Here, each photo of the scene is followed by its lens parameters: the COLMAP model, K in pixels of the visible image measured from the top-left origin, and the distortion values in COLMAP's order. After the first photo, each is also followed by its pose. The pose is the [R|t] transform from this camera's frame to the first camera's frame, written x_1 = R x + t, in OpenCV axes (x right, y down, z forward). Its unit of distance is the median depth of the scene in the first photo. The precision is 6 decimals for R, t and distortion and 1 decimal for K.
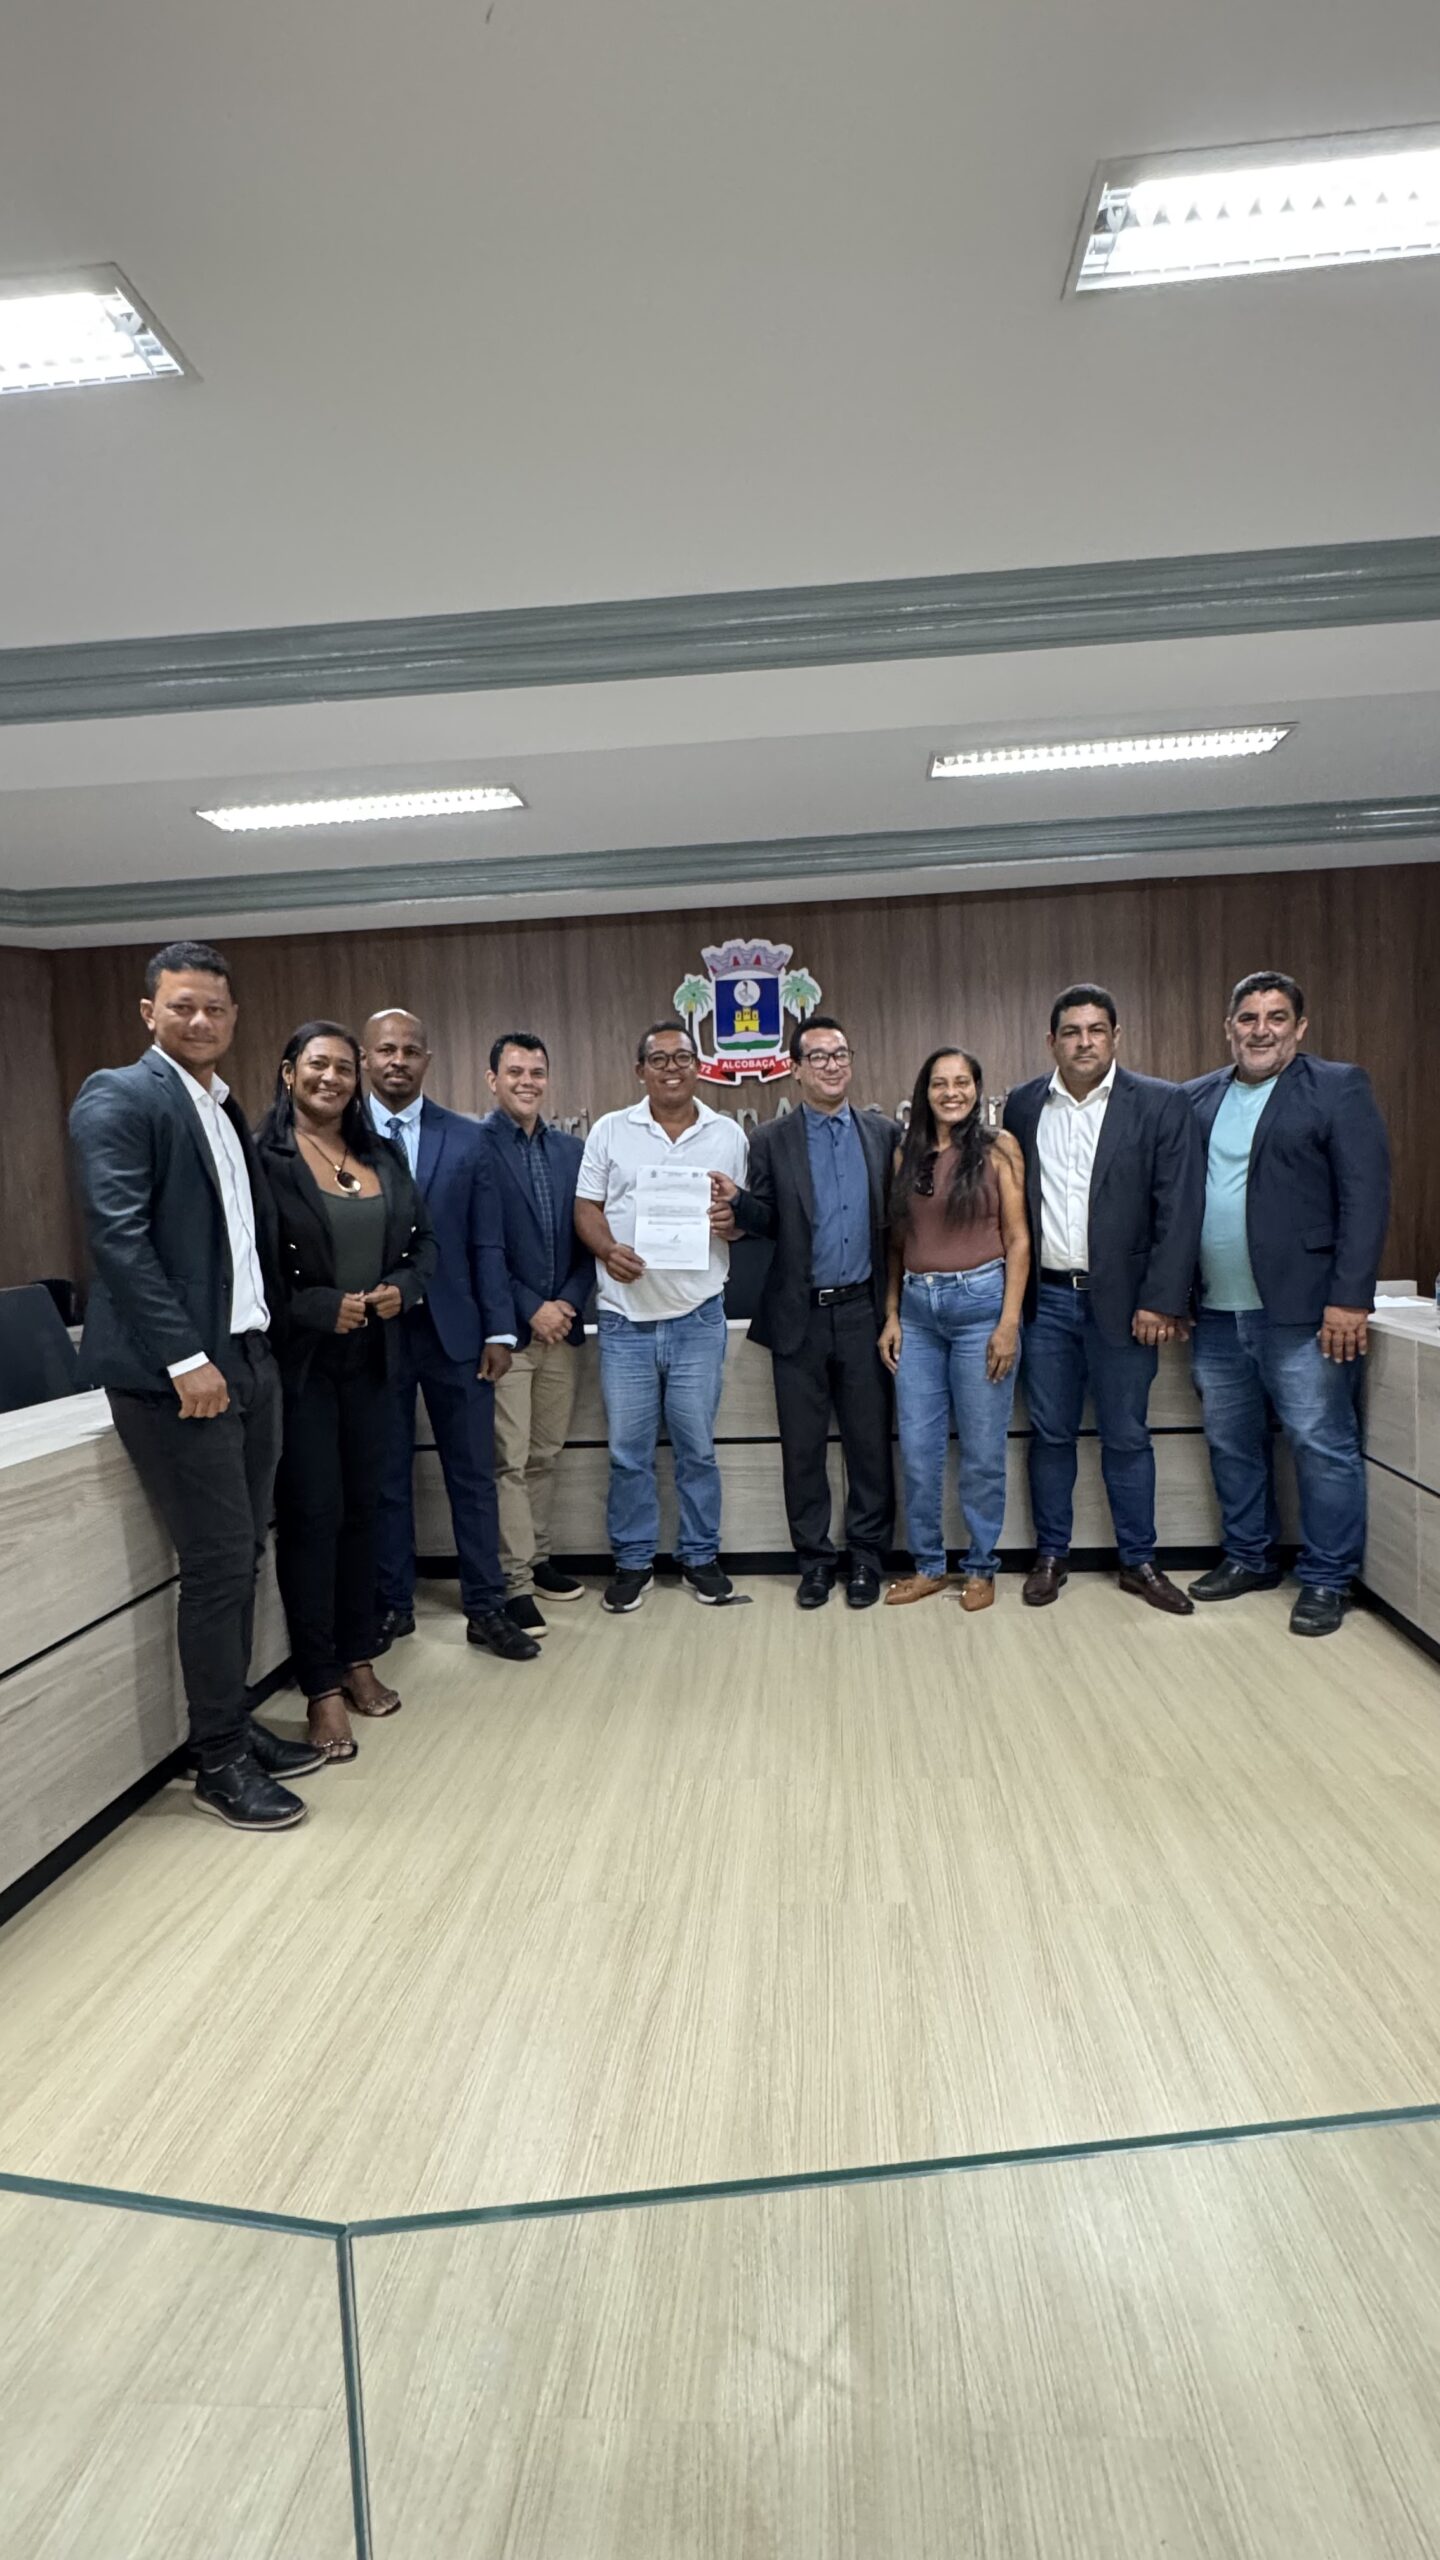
lens RADIAL K [[1226.2, 0, 716.2], [0, 1226.2, 1270.9], [0, 0, 1]] dist [0.002241, 0.001497]
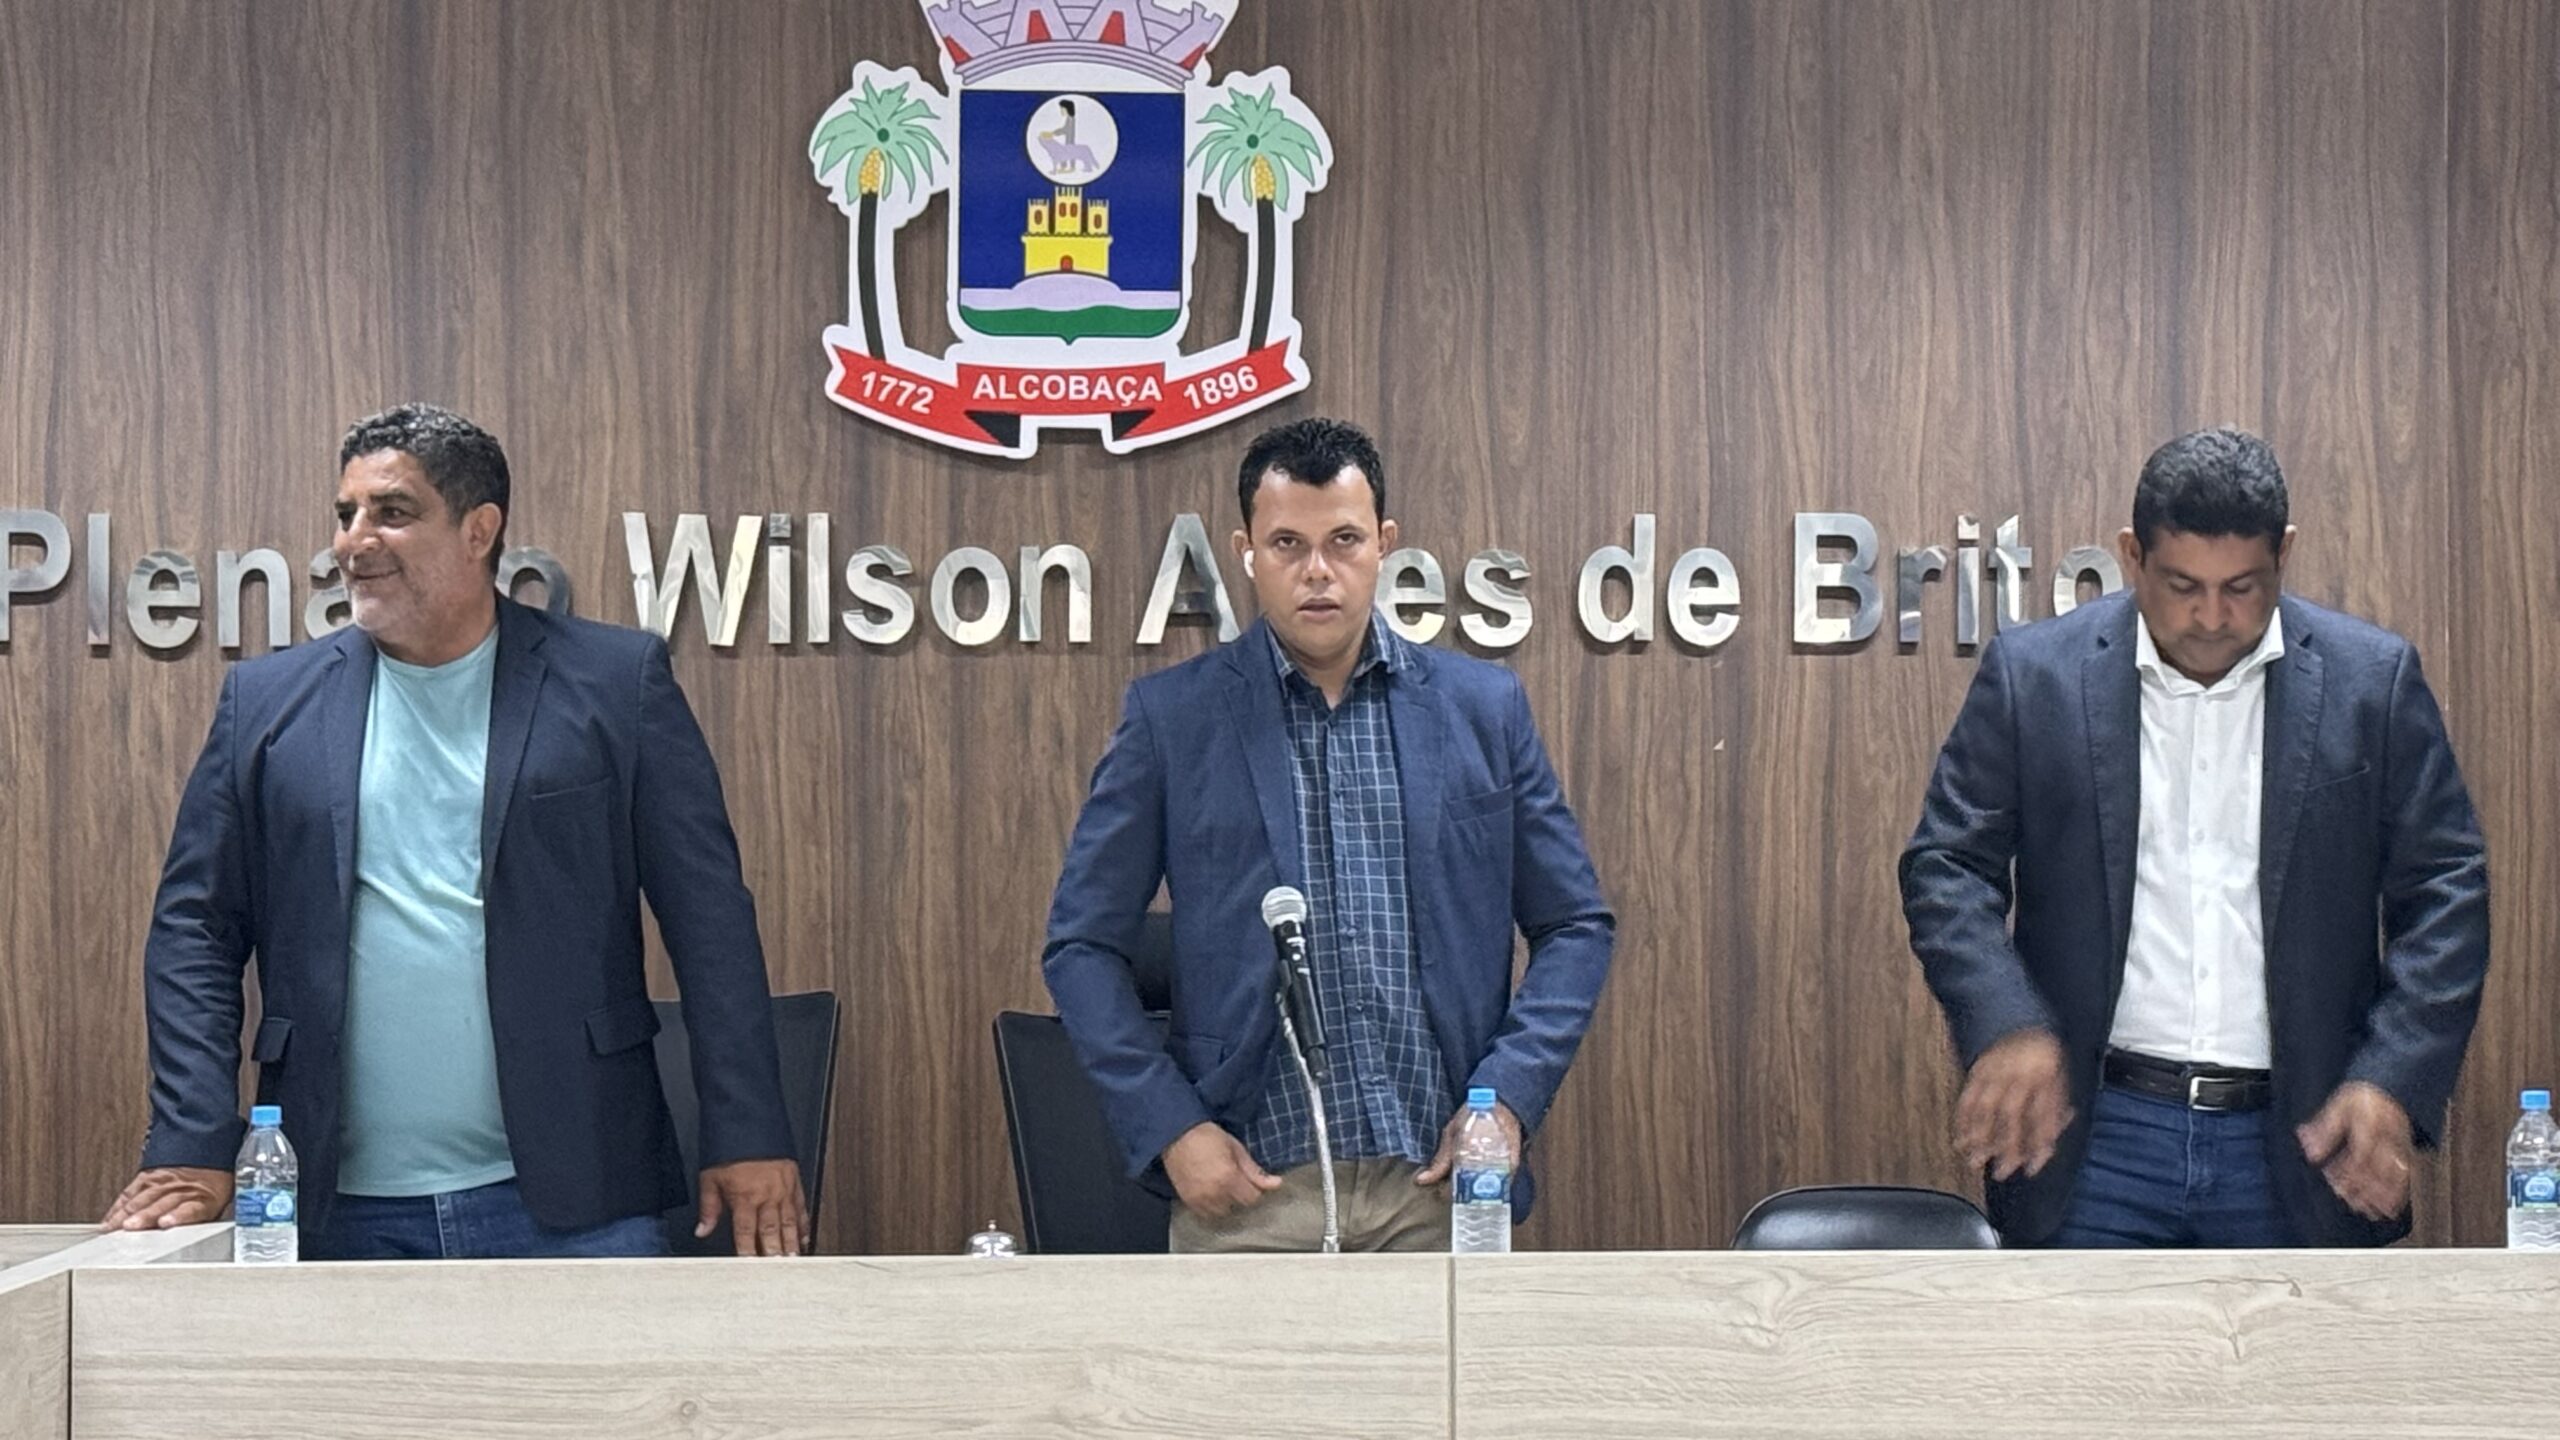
lens RADIAL K [[6674.6, 0, 1373.2], [0, 6674.6, 637.3], [0, 0, 1]] dist [0.104857, 0.000000]
pose [[0.989762, 0.046184, 0.135047, -0.108975], [-0.032362, 0.994174, -0.102813, 0.043849], [-0.139008, 0.097390, 0.985491, -0.518116]]
